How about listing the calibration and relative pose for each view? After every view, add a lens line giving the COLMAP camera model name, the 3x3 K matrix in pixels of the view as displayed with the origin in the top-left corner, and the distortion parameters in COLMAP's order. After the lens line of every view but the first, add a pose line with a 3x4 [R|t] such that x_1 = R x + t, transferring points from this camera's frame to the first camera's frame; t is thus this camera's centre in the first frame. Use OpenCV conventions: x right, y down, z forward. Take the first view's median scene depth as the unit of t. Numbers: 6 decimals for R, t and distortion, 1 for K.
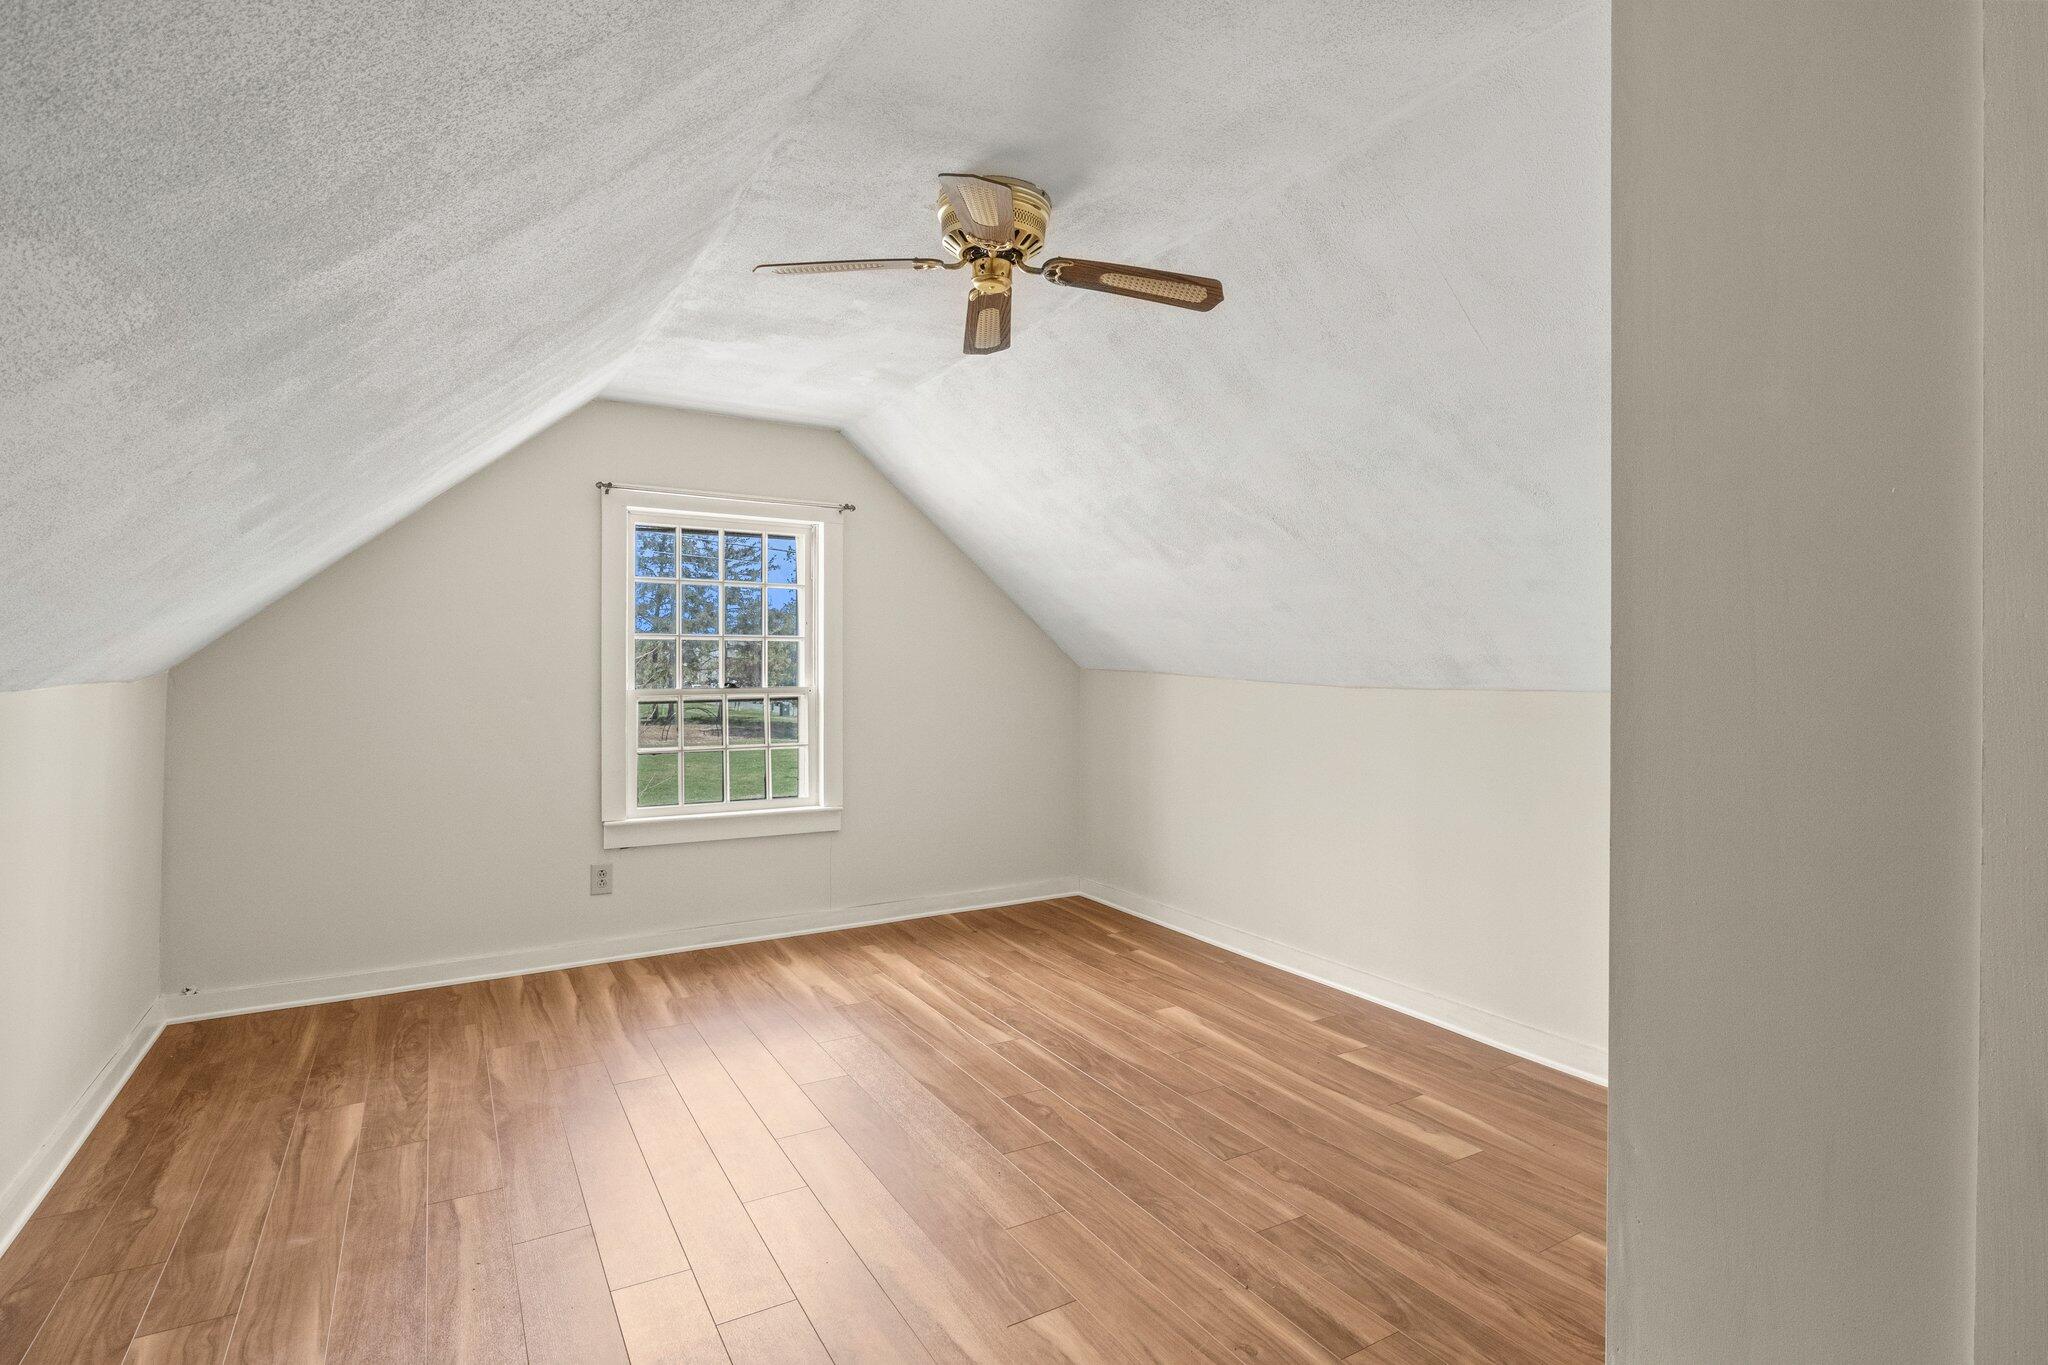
lens RADIAL K [[1027.8, 0, 1032.9], [0, 1027.8, 671.7], [0, 0, 1]] dist [-0.004524, -0.000588]
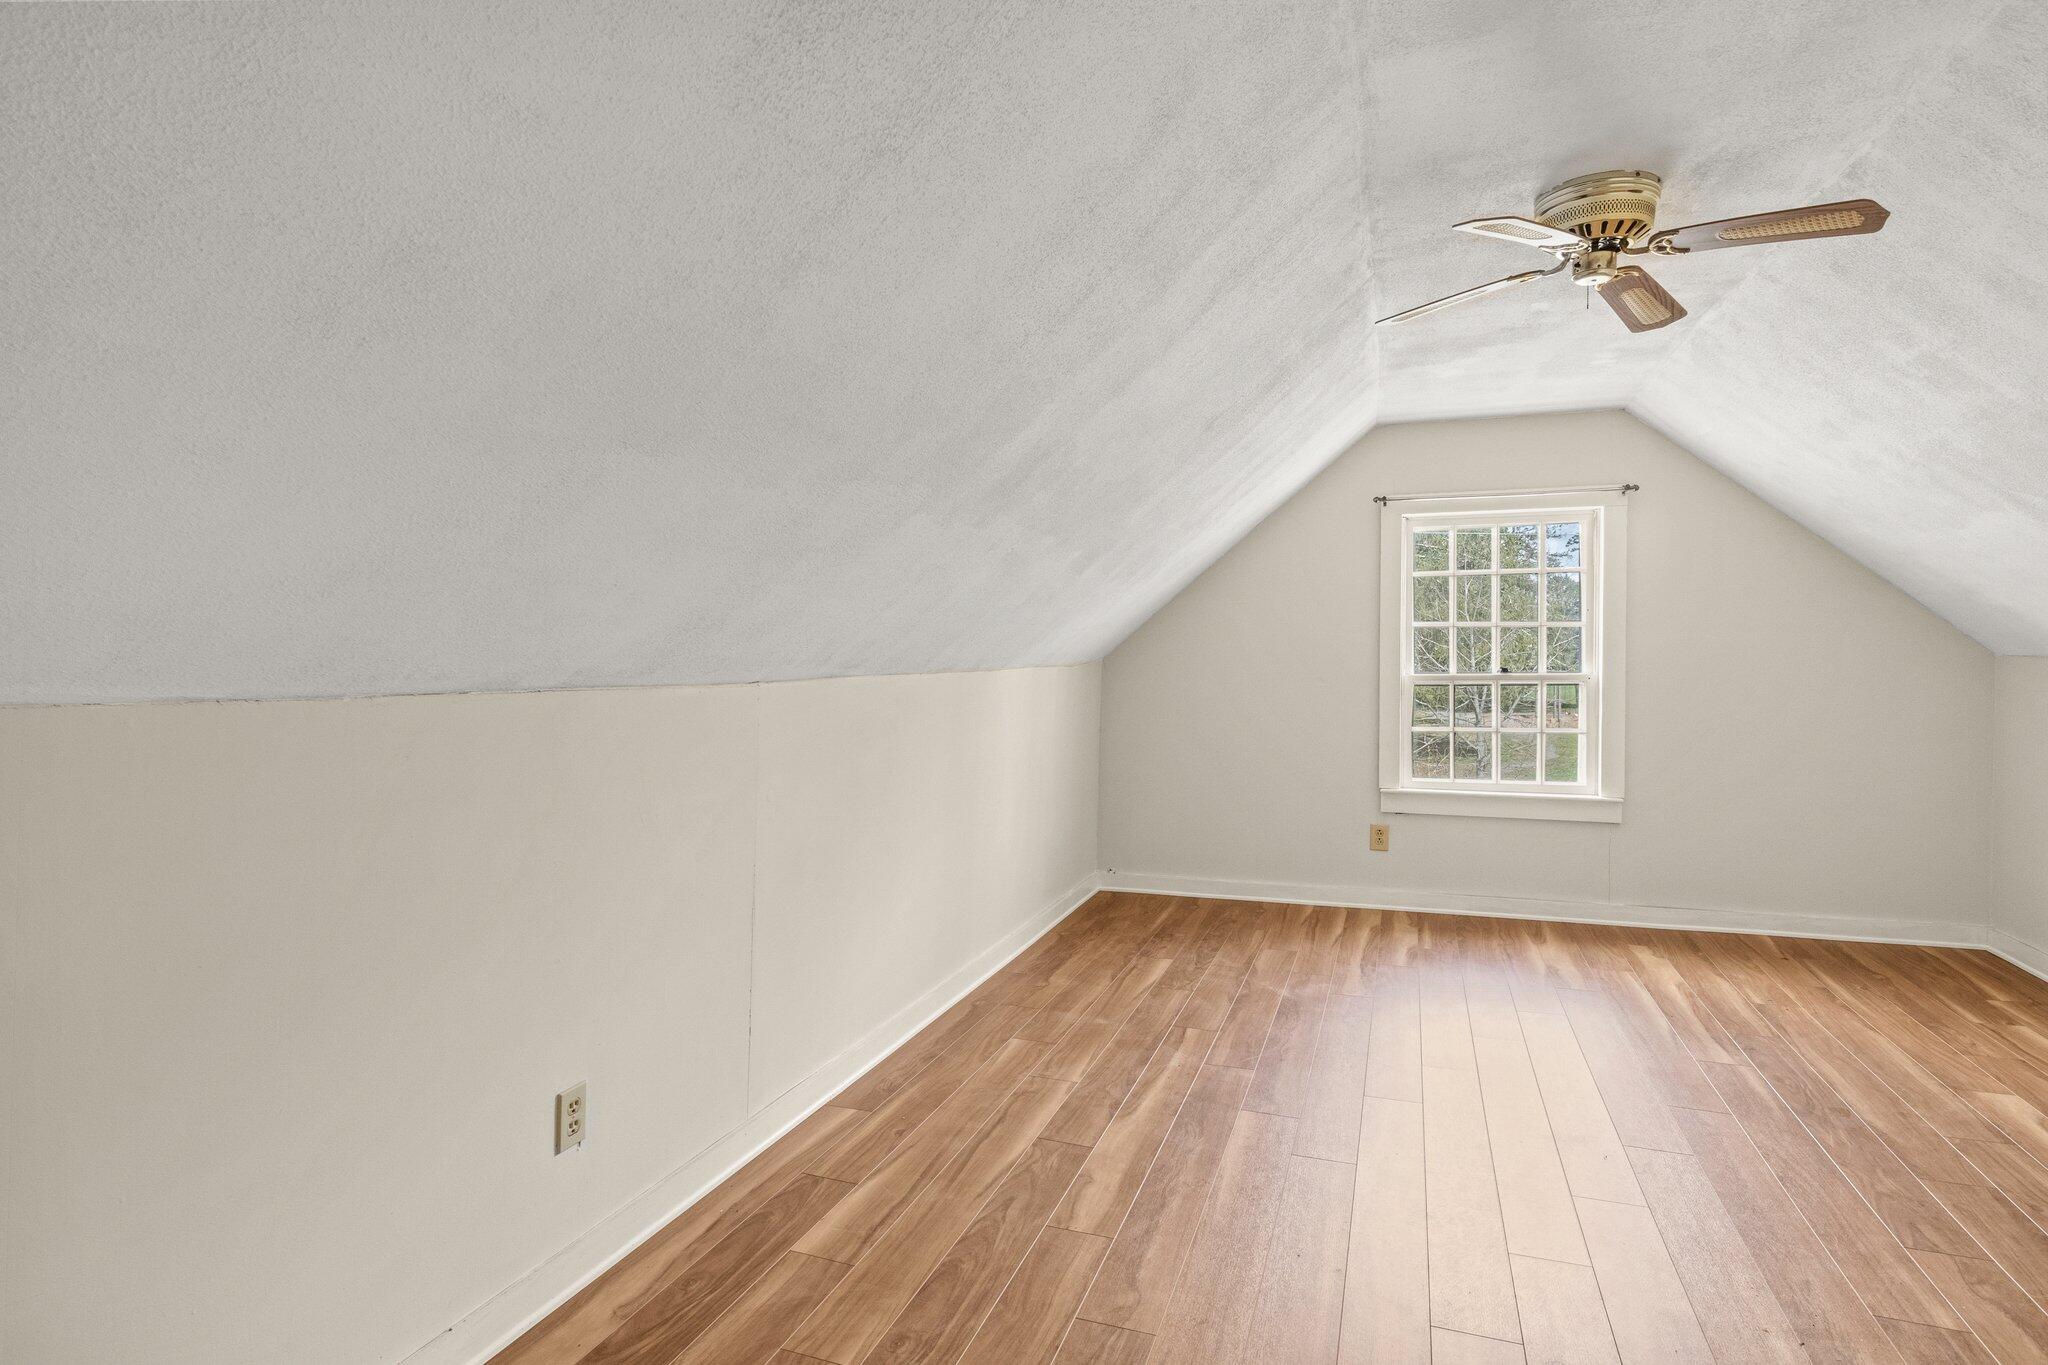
lens RADIAL K [[1027.8, 0, 1032.9], [0, 1027.8, 671.7], [0, 0, 1]] dist [-0.004524, -0.000588]
pose [[0.633285, 0.008006, -0.773877, 0.326411], [0.001901, 0.999927, 0.011900, -0.001256], [0.773917, -0.009007, 0.633224, -0.059371]]
